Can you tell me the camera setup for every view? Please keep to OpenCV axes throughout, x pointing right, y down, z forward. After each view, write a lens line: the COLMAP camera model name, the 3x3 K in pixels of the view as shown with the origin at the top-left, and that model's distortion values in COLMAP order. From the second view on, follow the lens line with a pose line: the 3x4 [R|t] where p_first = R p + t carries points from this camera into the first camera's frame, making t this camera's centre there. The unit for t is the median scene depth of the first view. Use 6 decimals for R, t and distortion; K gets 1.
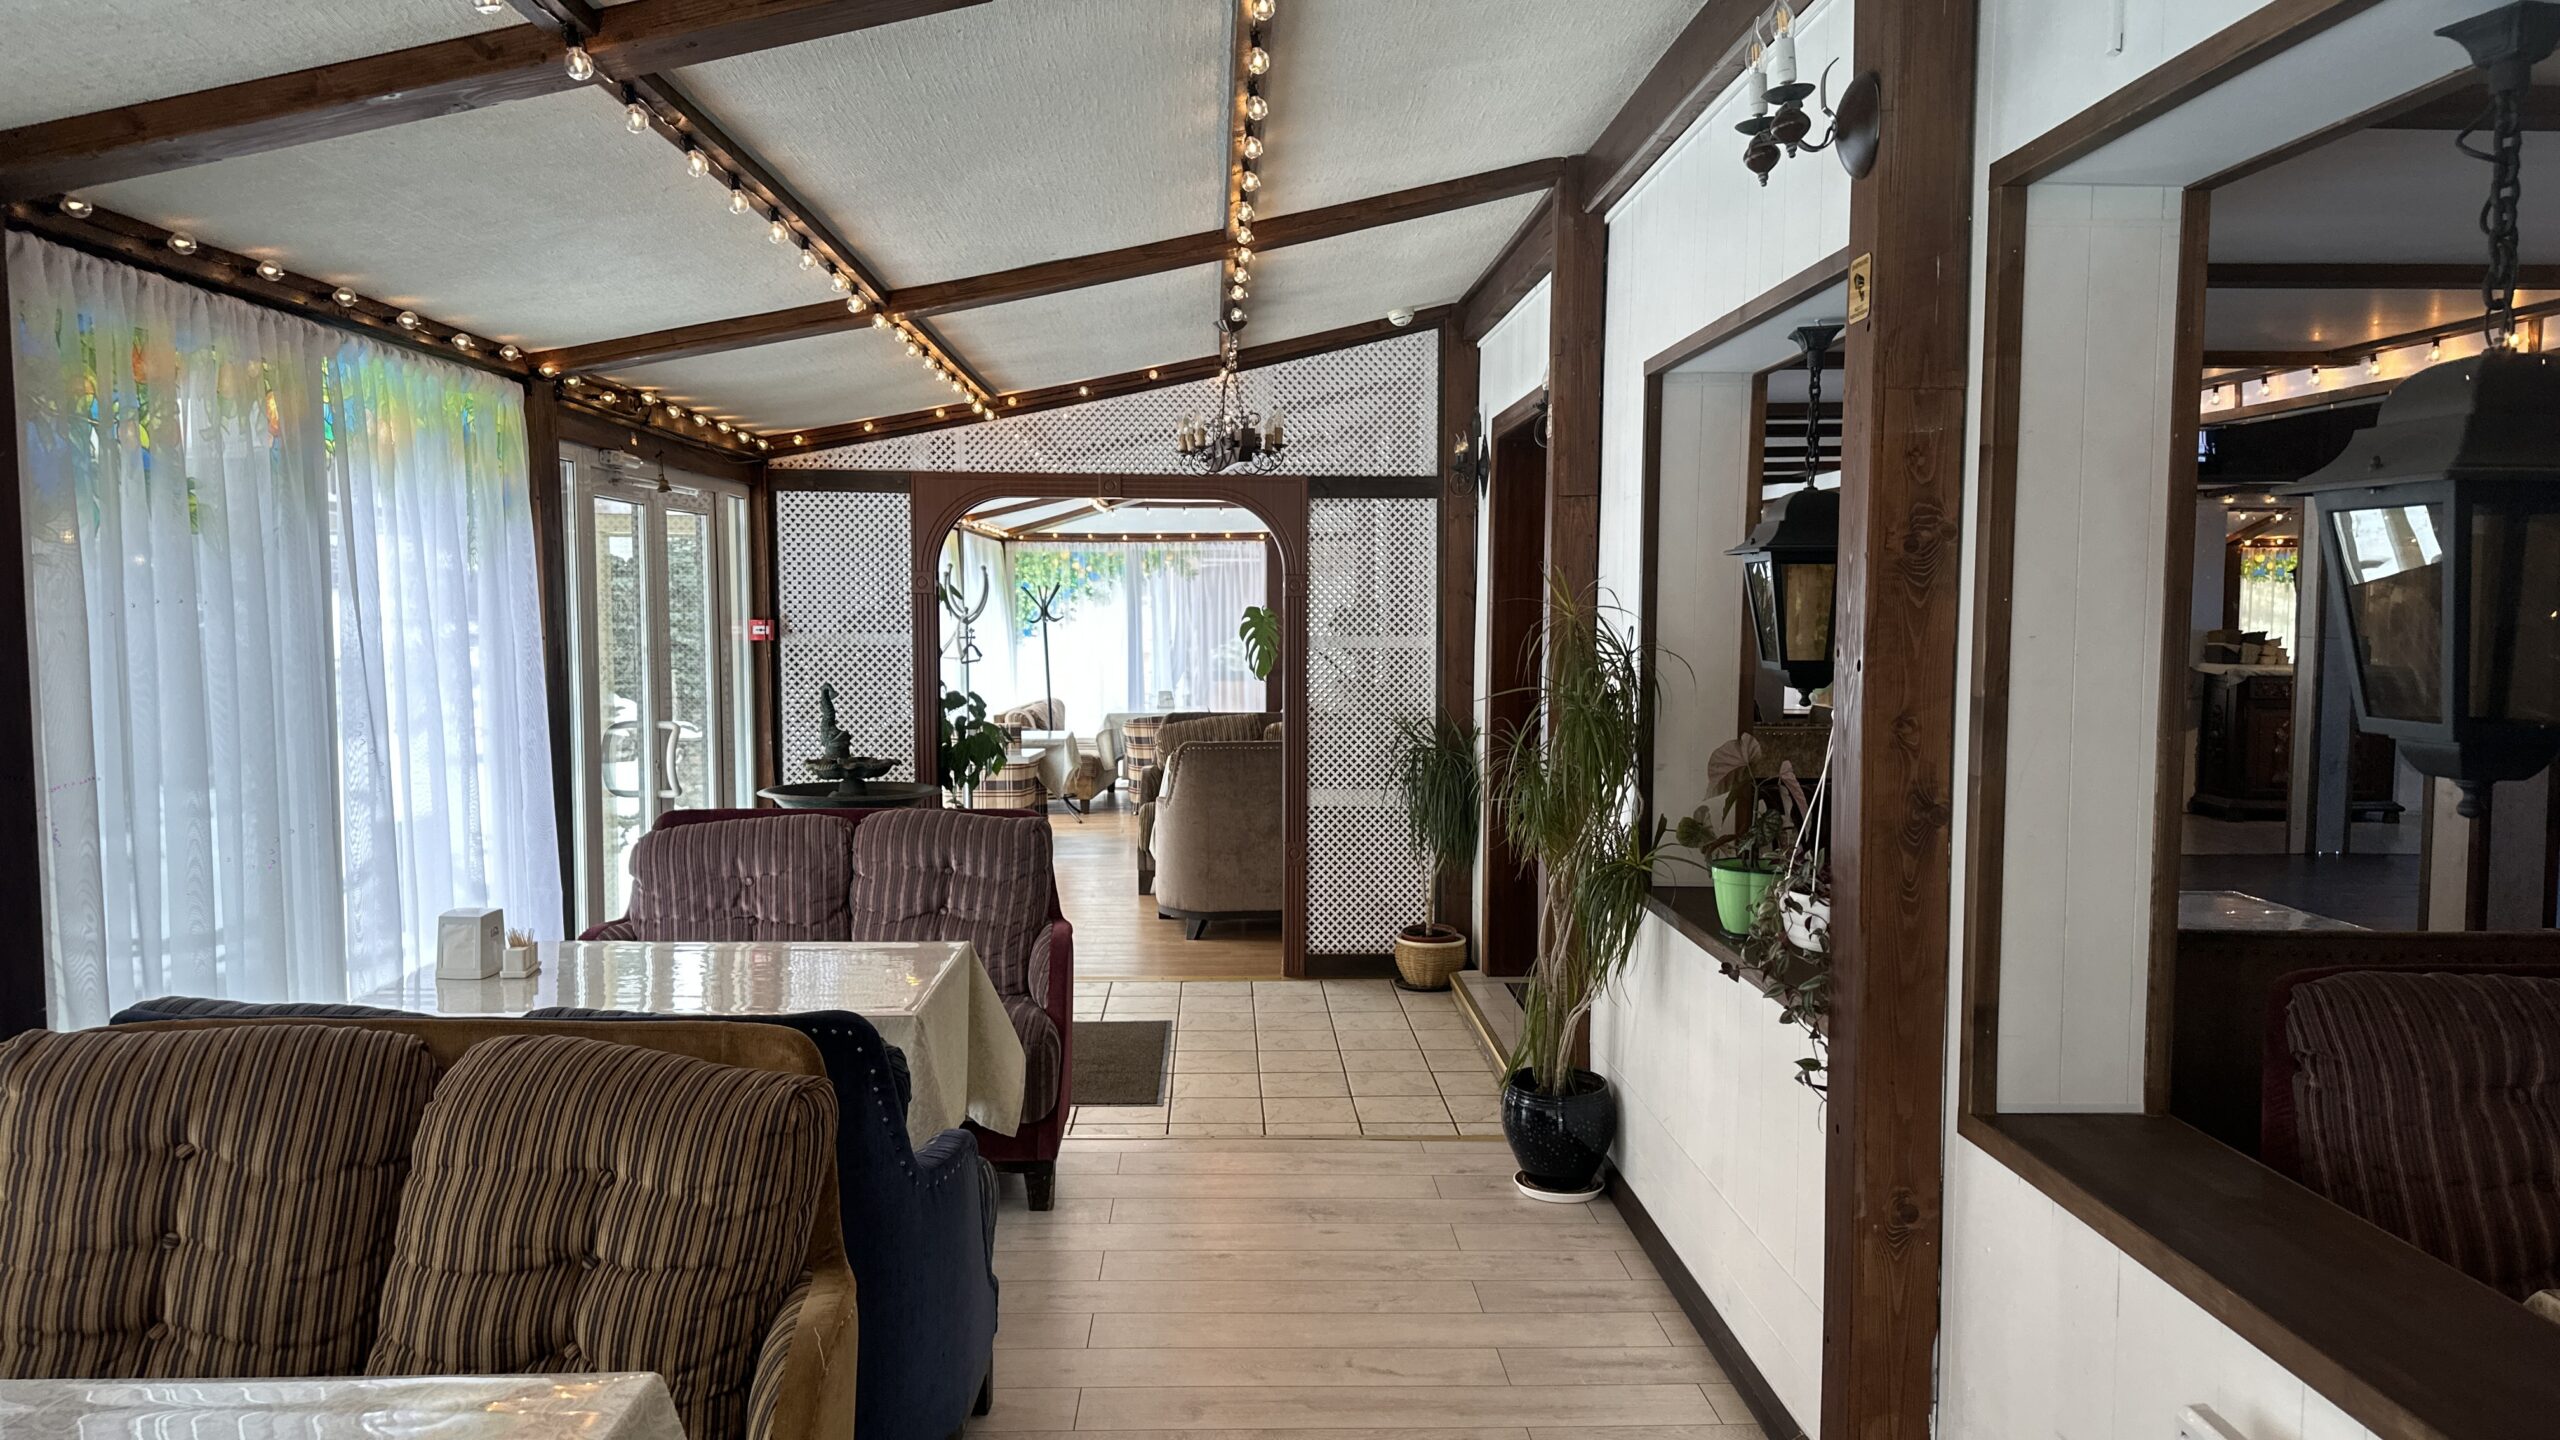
lens RADIAL K [[1810.8, 0, 1295.2], [0, 1810.8, 715.7], [0, 0, 1]] dist [0.071146, -0.086448]
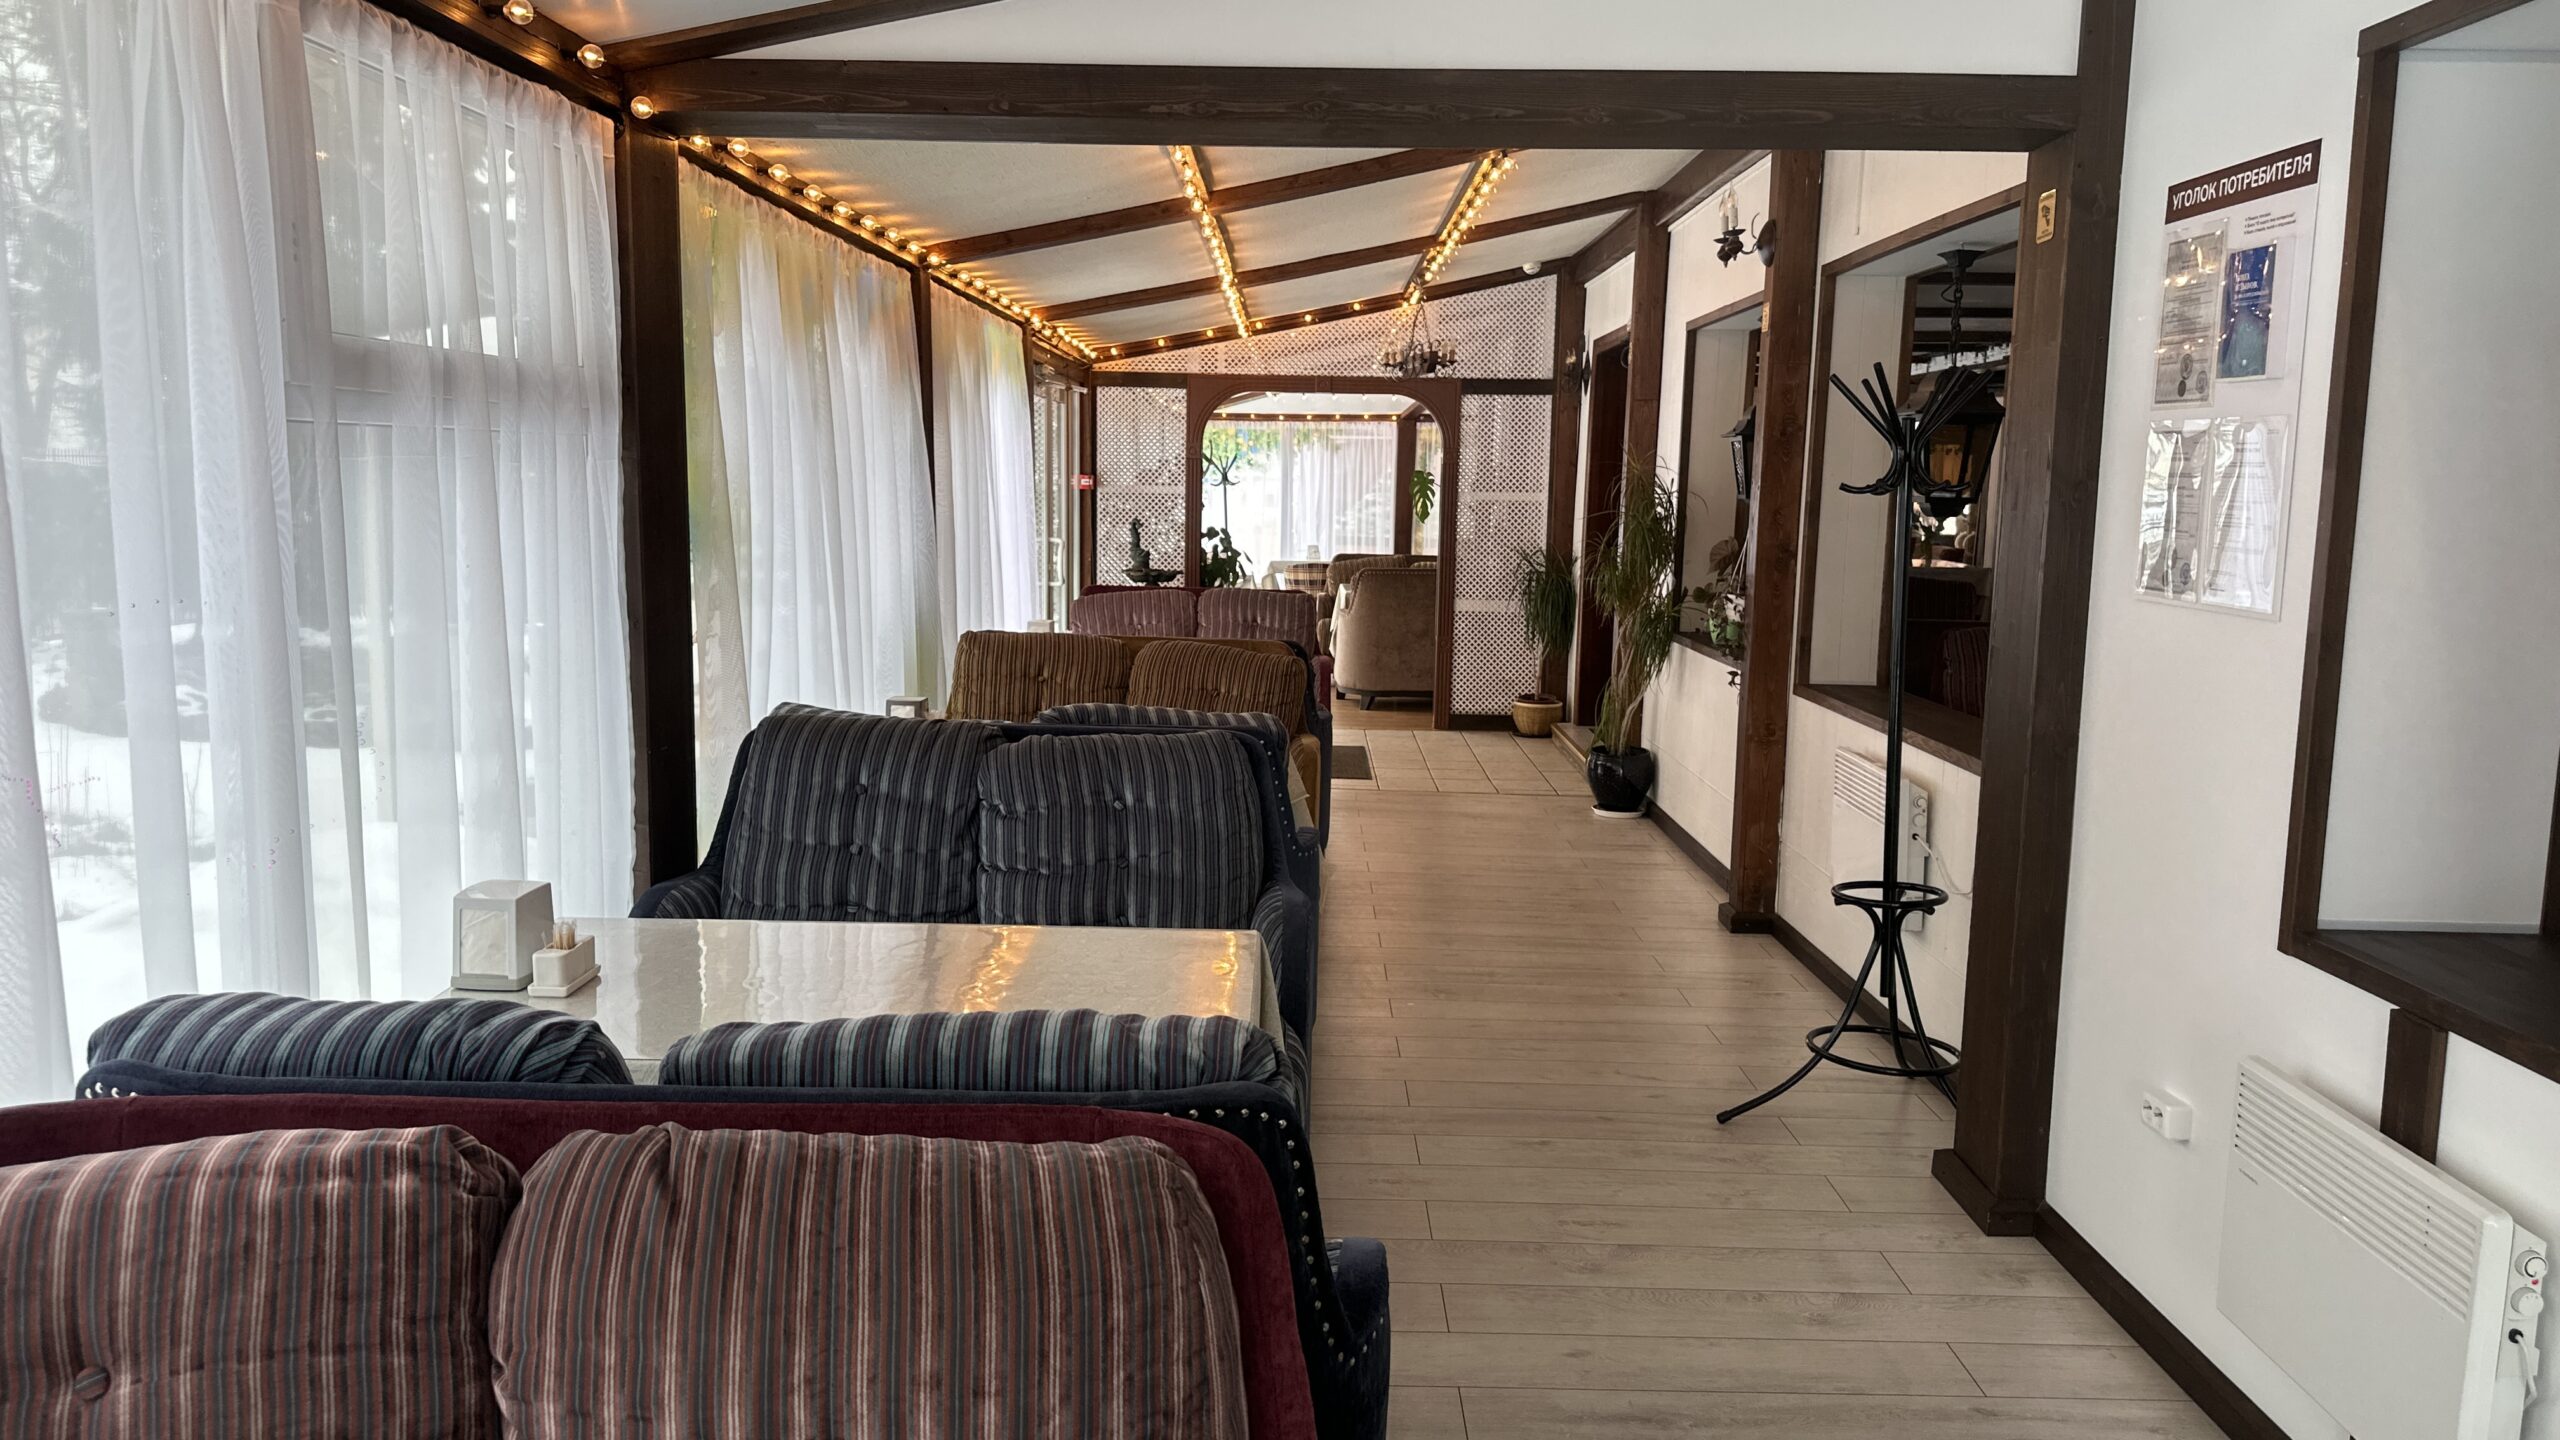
lens RADIAL K [[1810.8, 0, 1264.3], [0, 1810.8, 735.2], [0, 0, 1]] dist [0.071146, -0.086448]
pose [[0.997914, 0.022305, -0.060579, -0.055915], [-0.017579, 0.996840, 0.077469, 0.040814], [0.062116, -0.076242, 0.995153, -0.464491]]
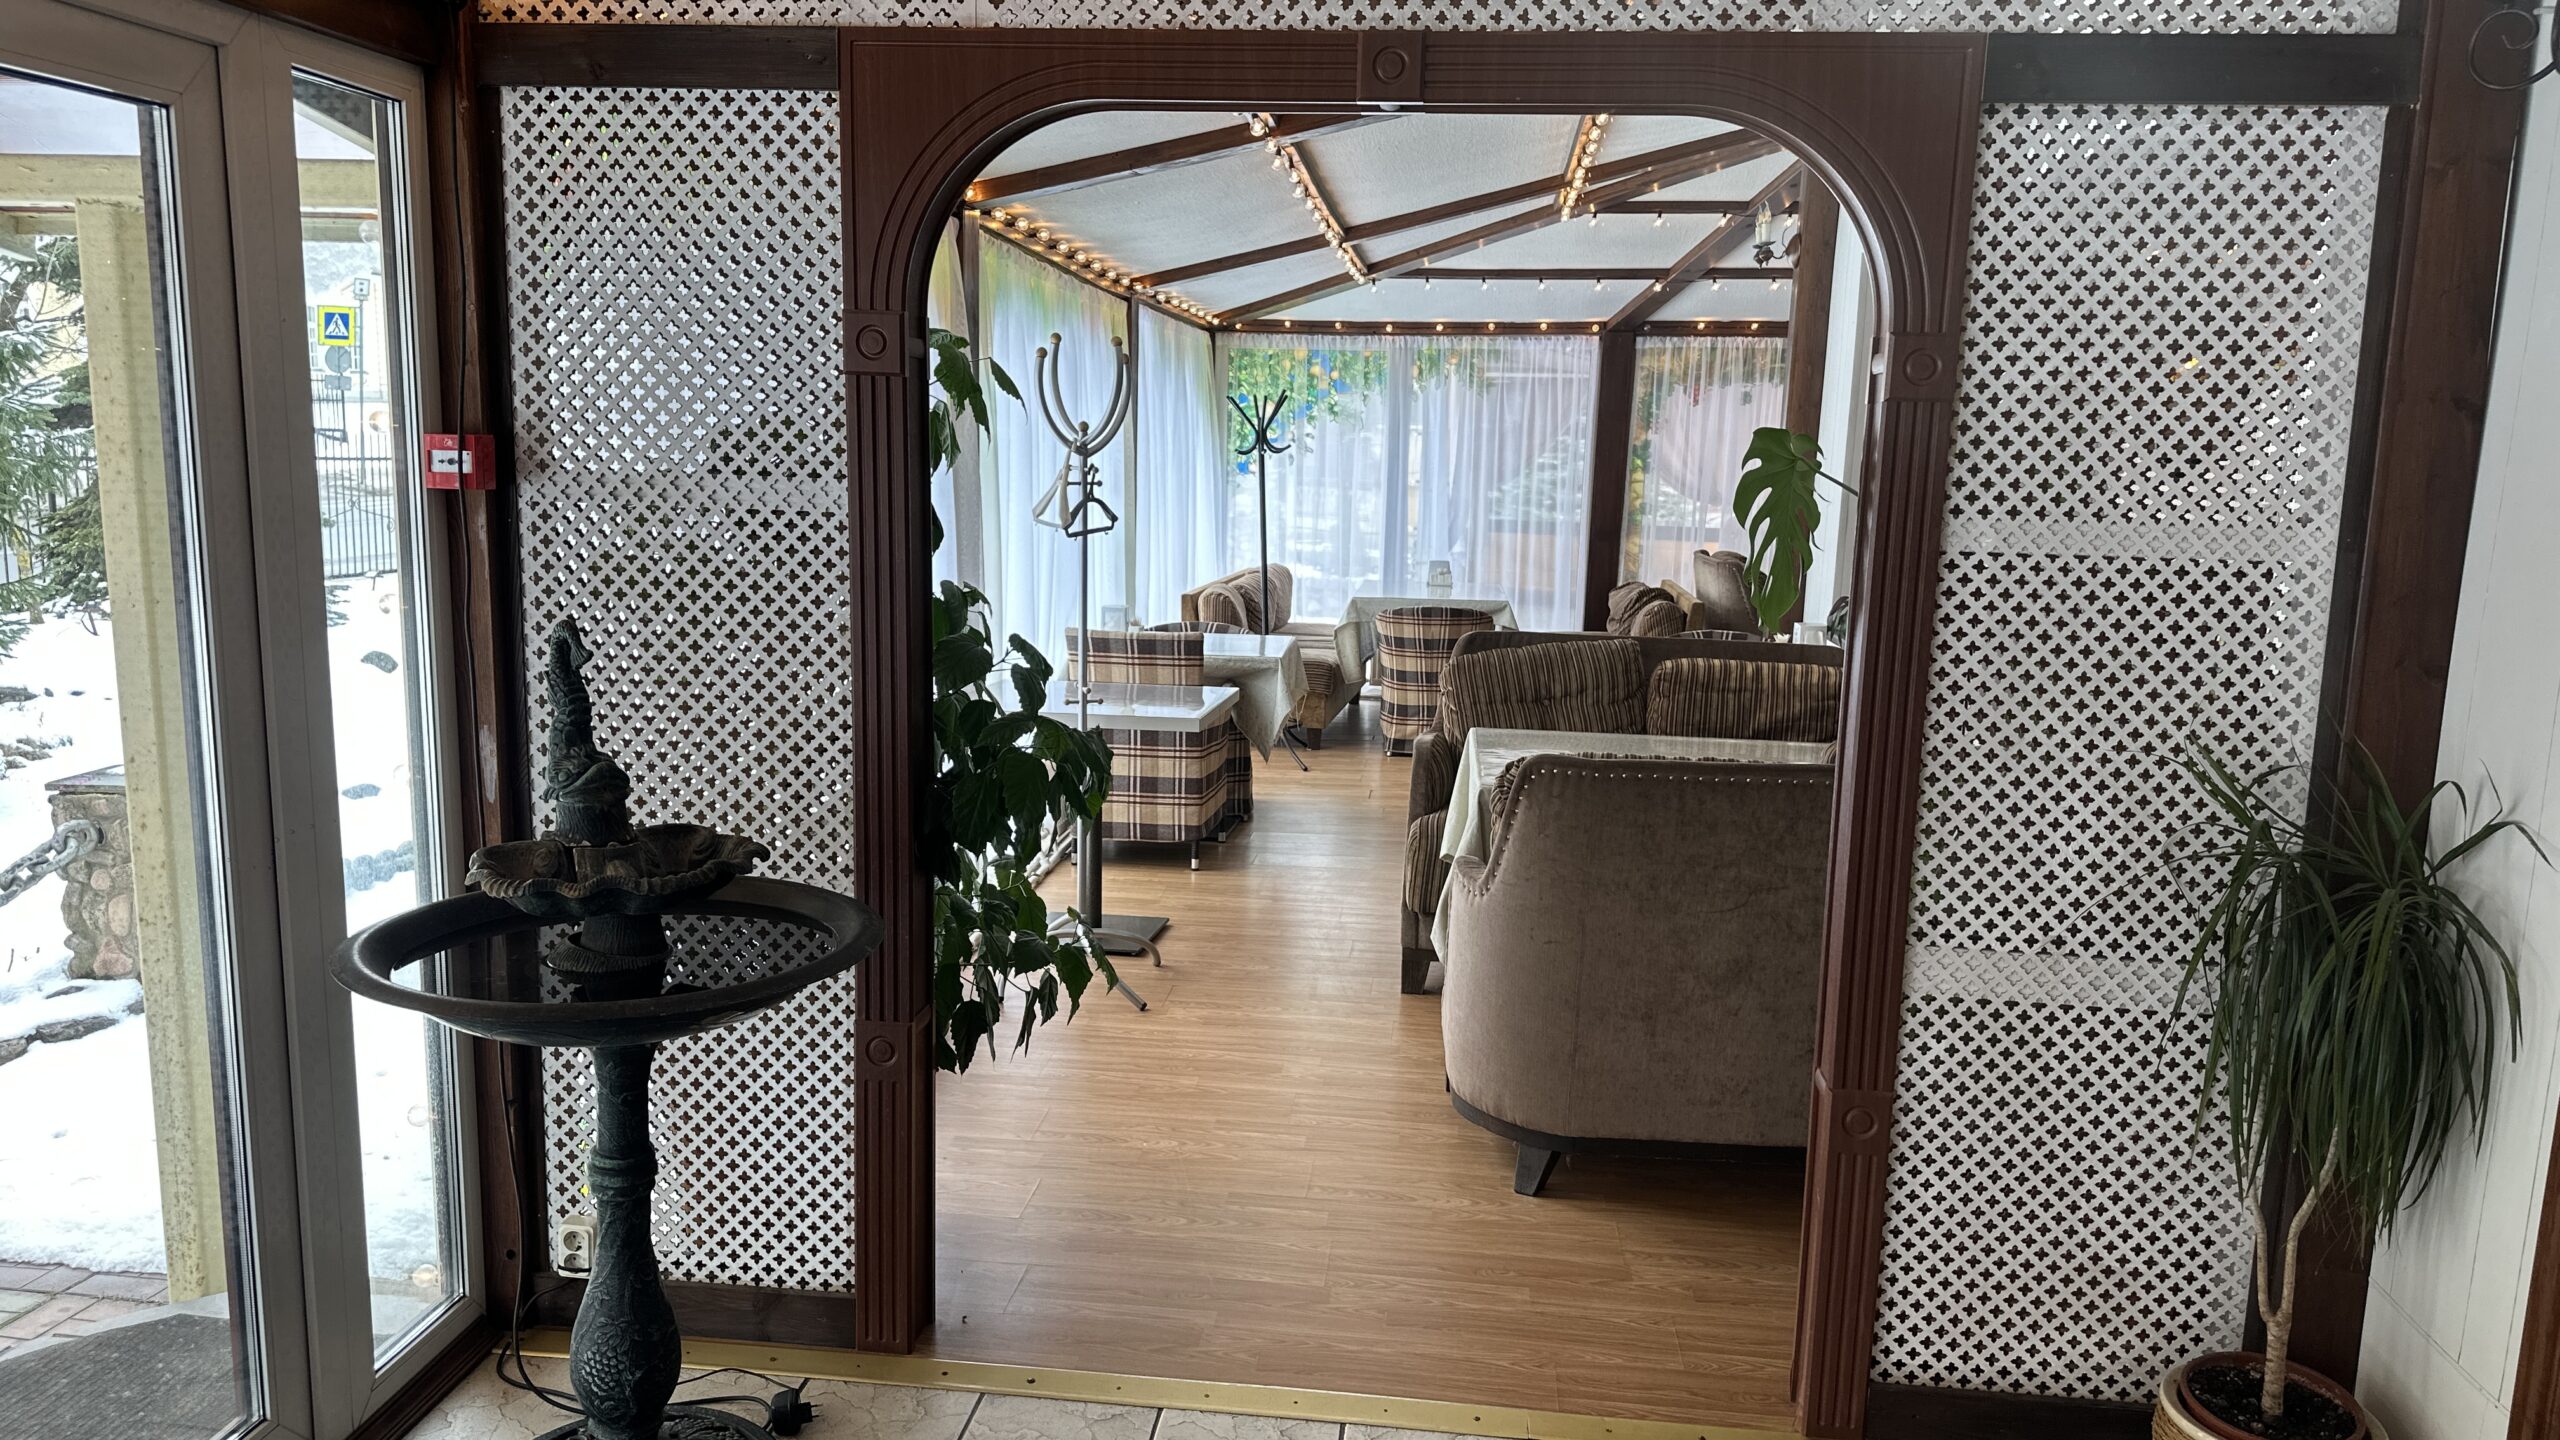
lens RADIAL K [[1810.8, 0, 1237.5], [0, 1810.8, 721.3], [0, 0, 1]] dist [0.071146, -0.086448]
pose [[0.985804, 0.049311, -0.160495, -0.070049], [-0.033695, 0.994556, 0.098602, -0.036458], [0.164484, -0.091795, 0.982099, 0.648396]]
